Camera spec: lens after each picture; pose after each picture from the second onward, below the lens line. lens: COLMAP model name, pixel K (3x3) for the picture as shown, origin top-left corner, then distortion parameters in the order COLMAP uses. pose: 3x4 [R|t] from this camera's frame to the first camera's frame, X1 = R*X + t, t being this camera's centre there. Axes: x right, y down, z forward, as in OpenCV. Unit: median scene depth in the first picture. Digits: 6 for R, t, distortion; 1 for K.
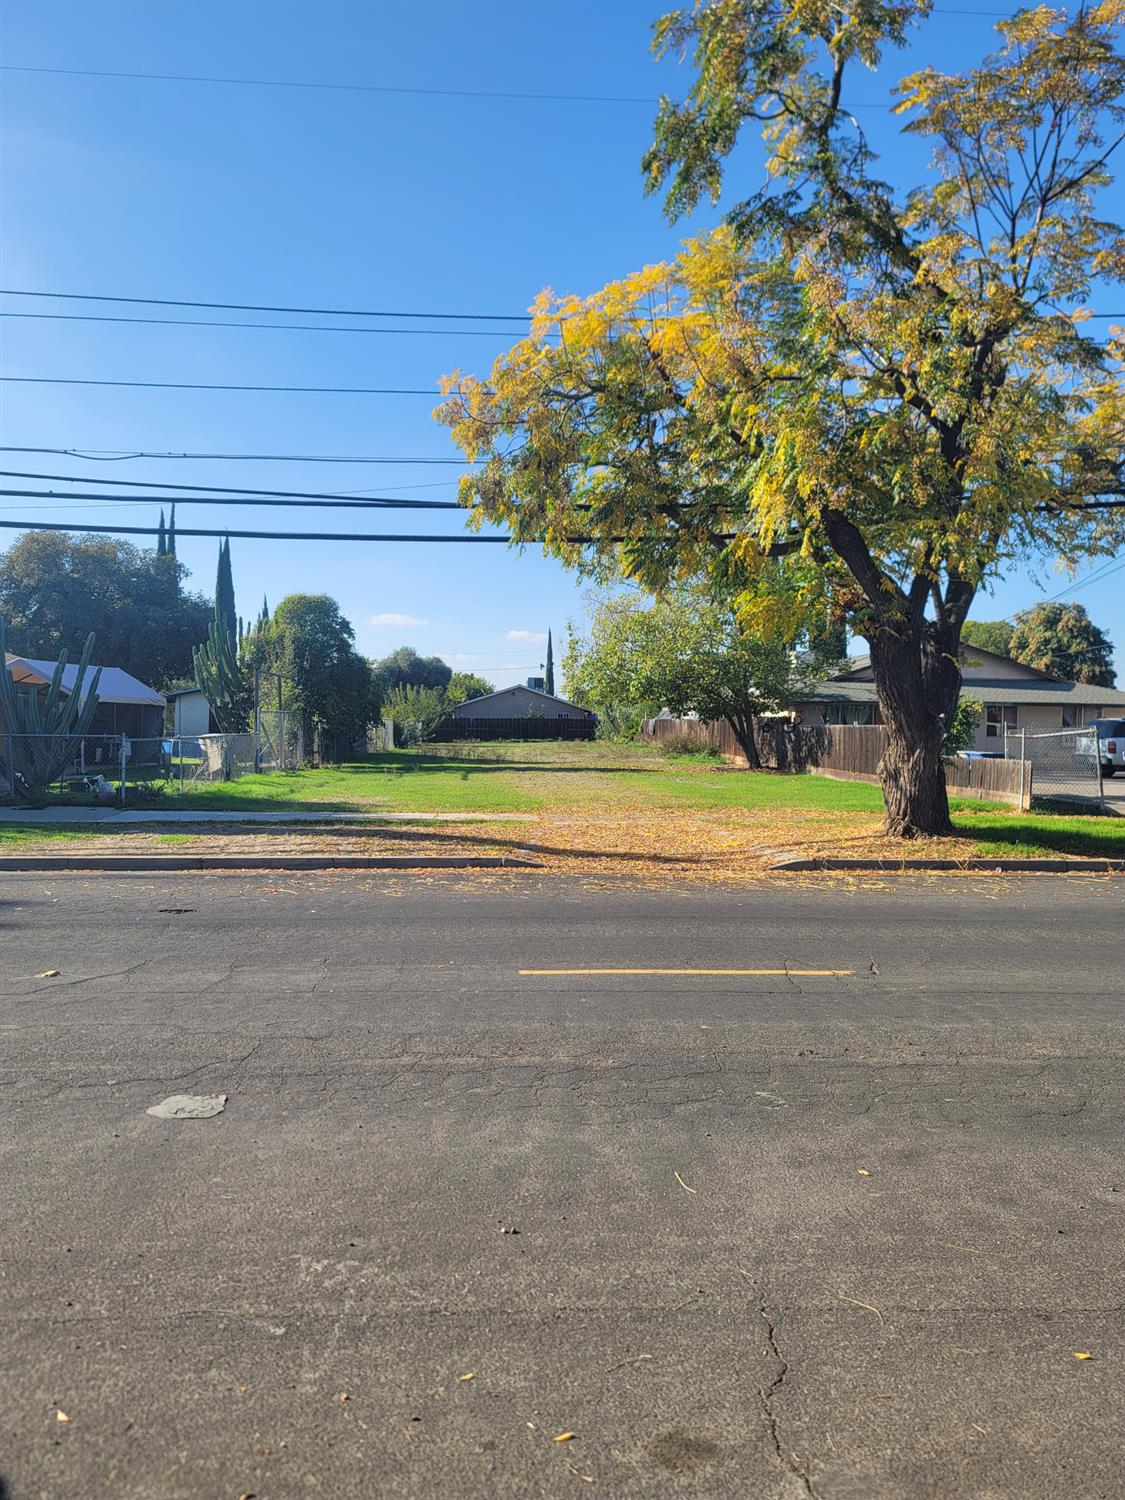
lens RADIAL K [[1100.1, 0, 575.2], [0, 1100.1, 763.4], [0, 0, 1]] dist [0.048292, 0.003266]
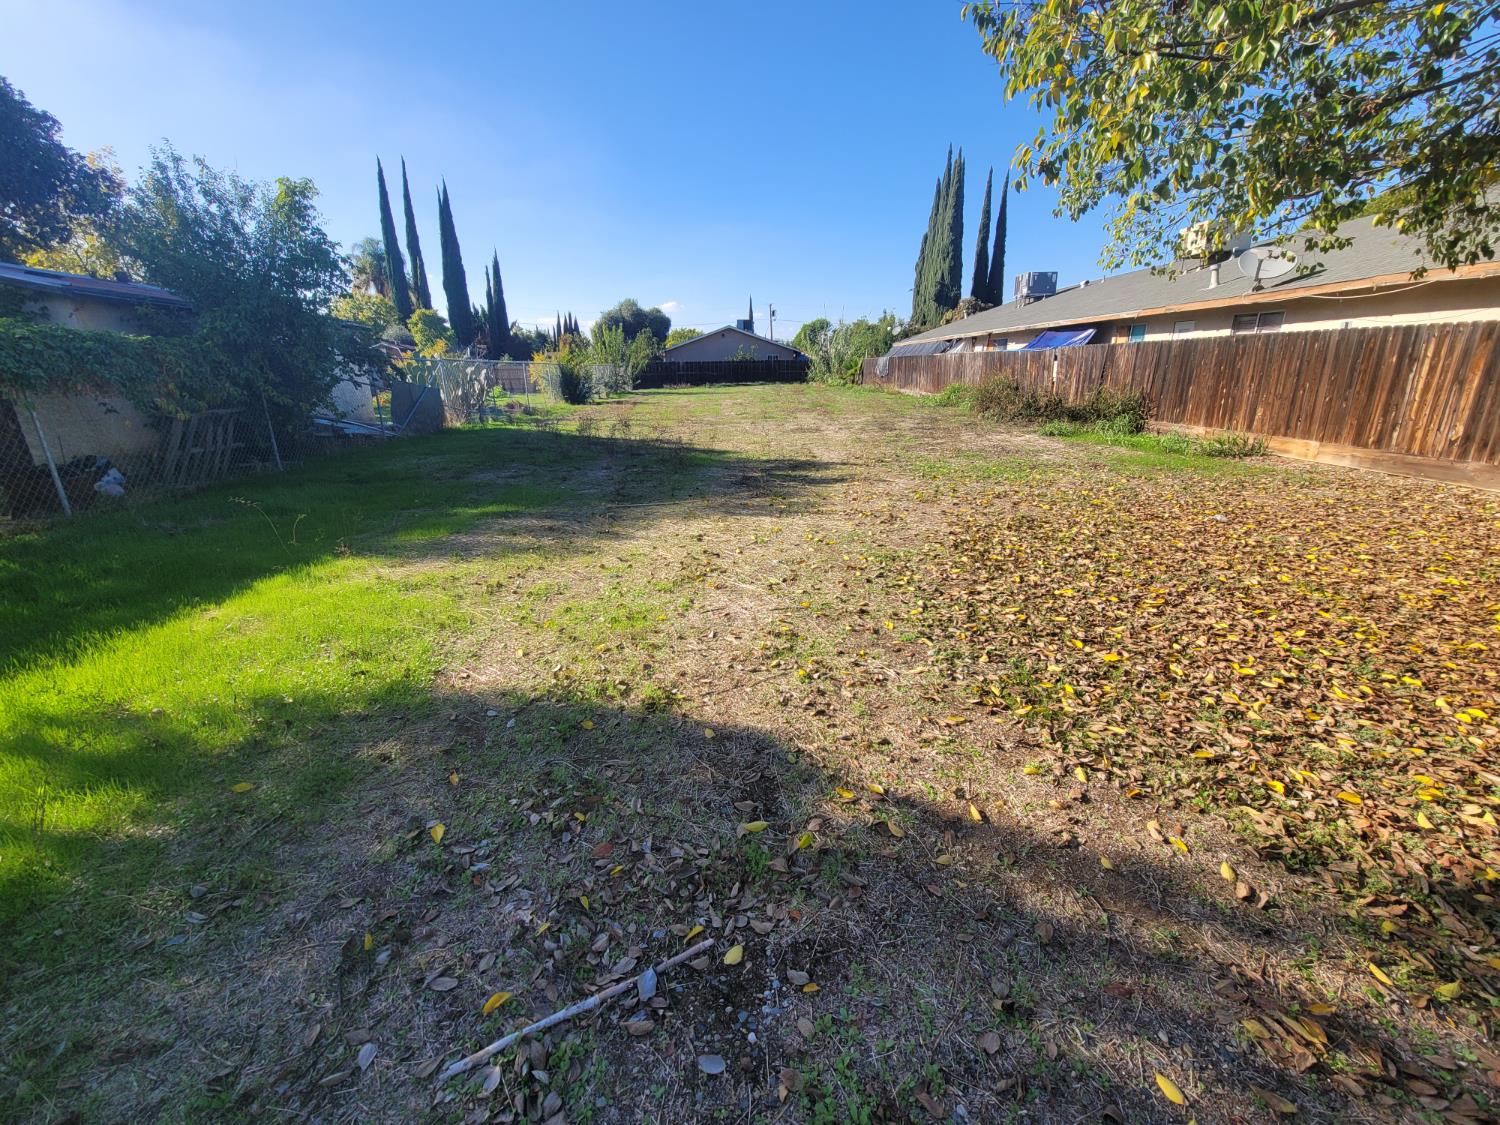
lens RADIAL K [[608.1, 0, 752.7], [0, 608.1, 560.8], [0, 0, 1]] dist [-0.005459, 0.002478]
pose [[0.999529, -0.016967, -0.025583, -0.039370], [0.023231, 0.962839, 0.269074, -0.030122], [0.020066, -0.269541, 0.962780, 0.879120]]
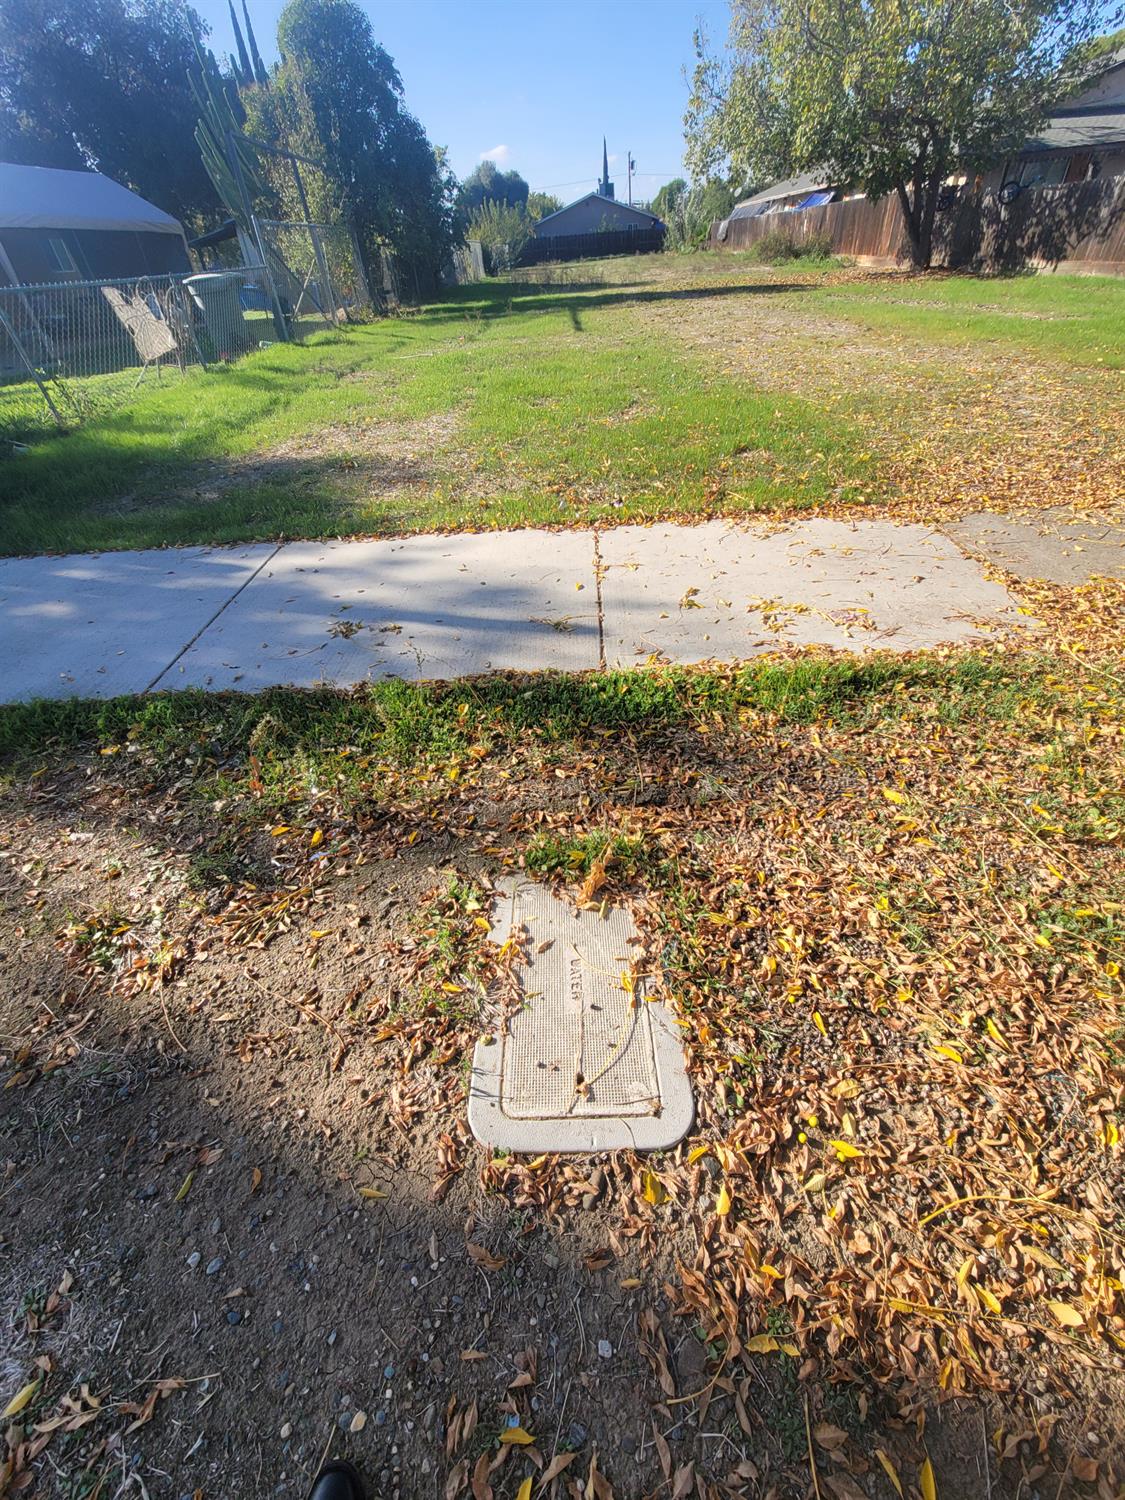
lens RADIAL K [[608.1, 0, 557.3], [0, 608.1, 758.8], [0, 0, 1]] dist [-0.005459, 0.002478]
pose [[0.994641, -0.004380, -0.103299, -0.054979], [0.067320, 0.785731, 0.614894, -0.005475], [0.078471, -0.618553, 0.781815, 0.390395]]
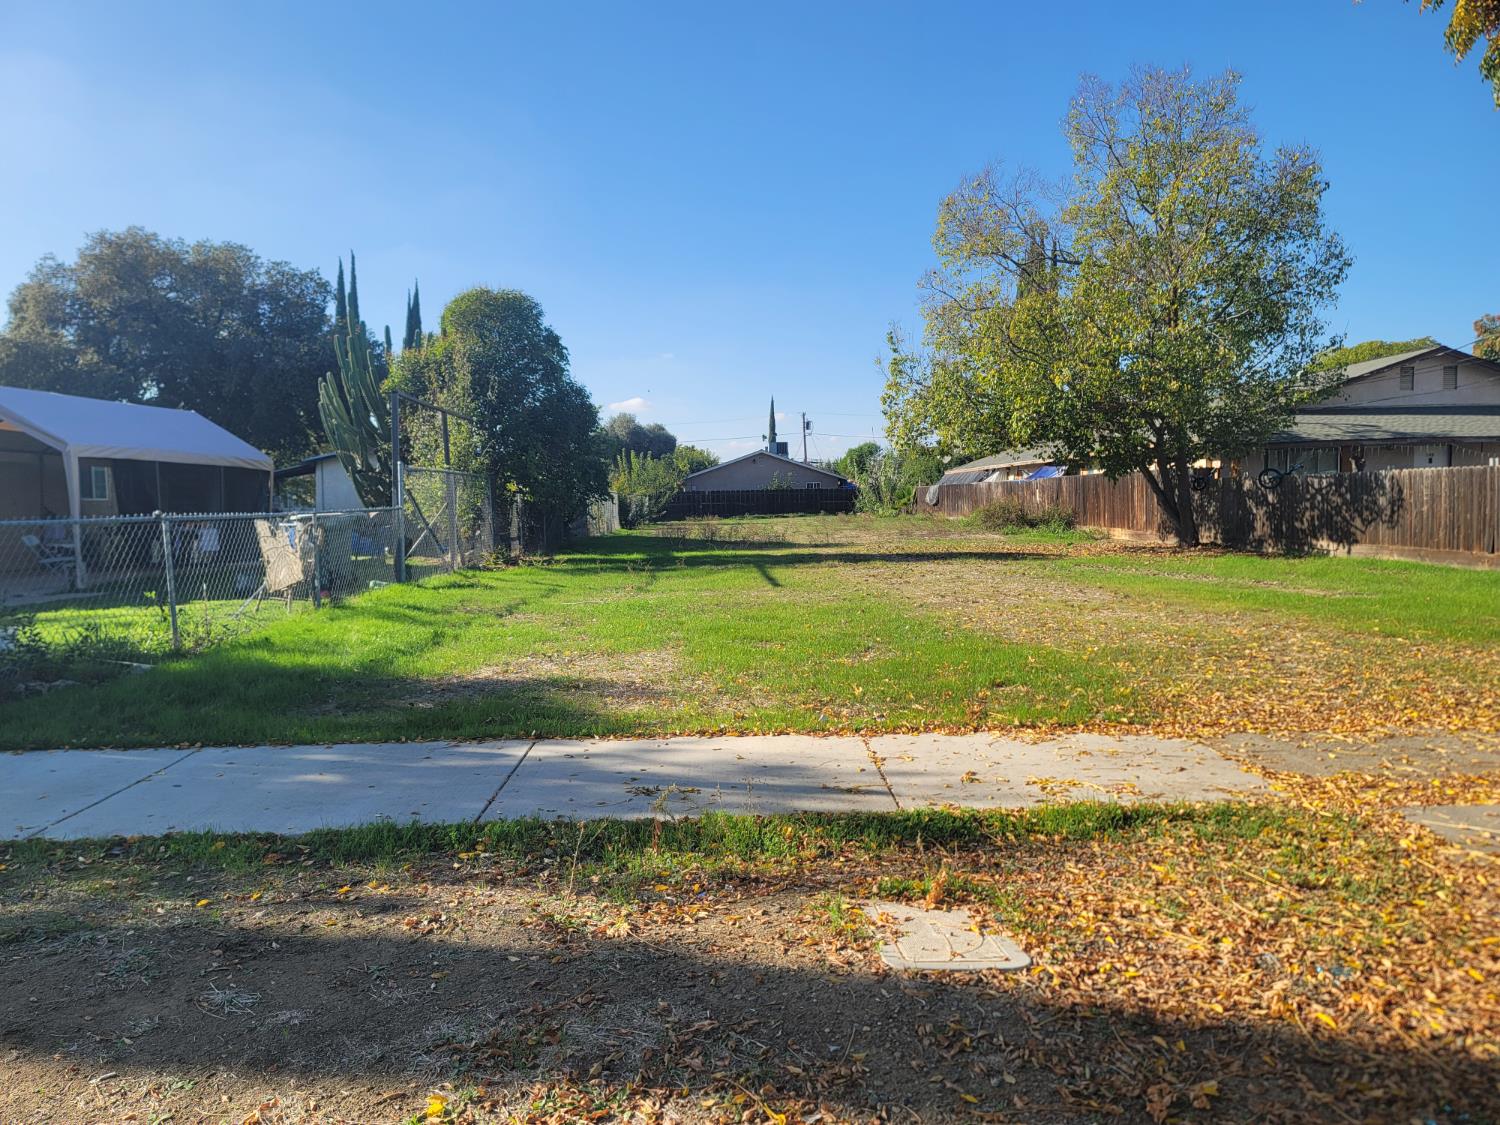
lens RADIAL K [[1100.1, 0, 742.2], [0, 1100.1, 574.7], [0, 0, 1]] dist [0.048292, 0.003266]
pose [[0.998858, -0.023111, -0.041816, -0.067905], [0.024417, 0.999221, 0.031008, -0.005405], [0.041066, -0.031993, 0.998644, 0.325783]]
